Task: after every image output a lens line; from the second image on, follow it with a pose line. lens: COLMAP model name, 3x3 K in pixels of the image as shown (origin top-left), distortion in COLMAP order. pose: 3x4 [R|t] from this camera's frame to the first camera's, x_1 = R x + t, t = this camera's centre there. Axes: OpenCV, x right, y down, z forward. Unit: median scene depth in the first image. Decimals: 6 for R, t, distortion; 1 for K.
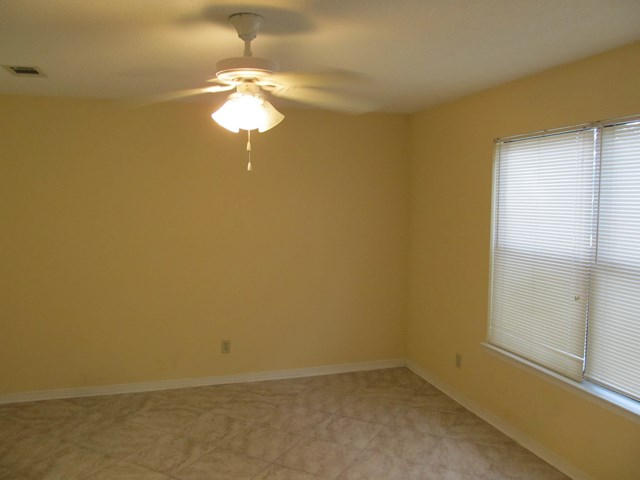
lens RADIAL K [[530.1, 0, 320.0], [0, 530.1, 240.0], [0, 0, 1]] dist [-0.064670, 0.009502]
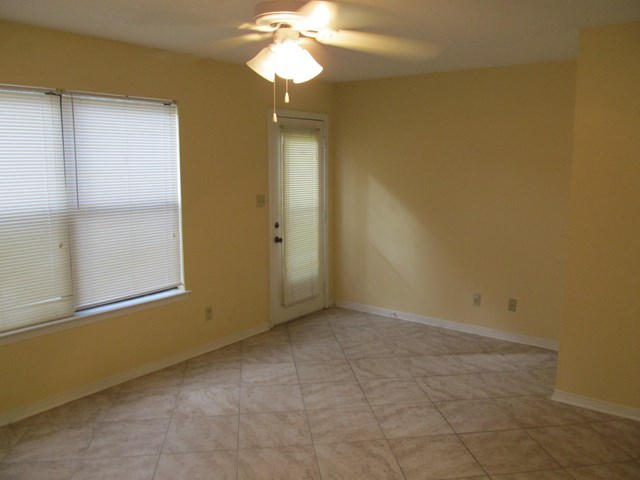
lens RADIAL K [[530.1, 0, 320.0], [0, 530.1, 240.0], [0, 0, 1]] dist [-0.064670, 0.009502]
pose [[-0.571829, -0.124495, 0.810872, -0.619049], [0.065993, 0.978235, 0.196728, -0.071060], [-0.817714, 0.166006, -0.551167, 0.975458]]
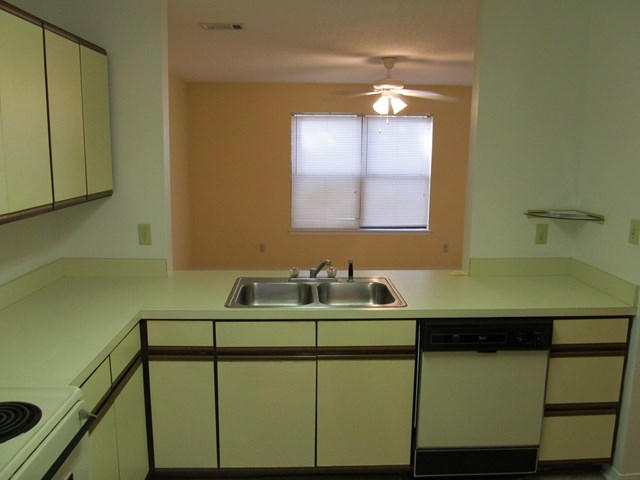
lens RADIAL K [[530.1, 0, 320.0], [0, 530.1, 240.0], [0, 0, 1]] dist [-0.064670, 0.009502]
pose [[0.260517, -0.171349, 0.950142, -1.443378], [0.074415, 0.984761, 0.157189, -0.044962], [-0.962597, 0.029755, 0.269298, 0.458934]]
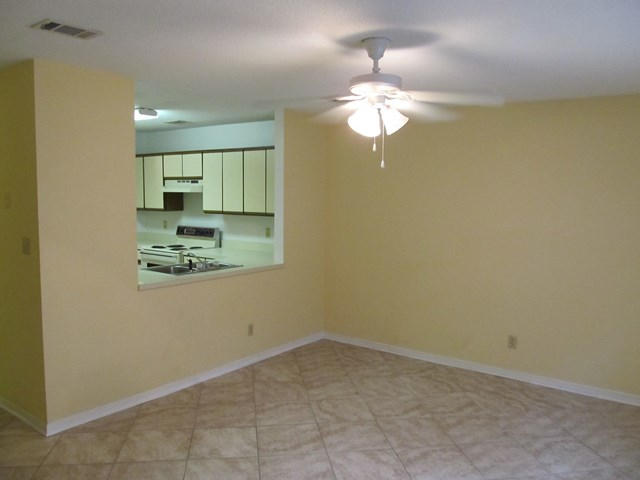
lens RADIAL K [[530.1, 0, 320.0], [0, 530.1, 240.0], [0, 0, 1]] dist [-0.064670, 0.009502]
pose [[0.583616, 0.079412, -0.808138, 0.504076], [-0.080269, 0.995974, 0.039901, -0.003510], [0.808053, 0.041582, 0.587641, 0.130323]]
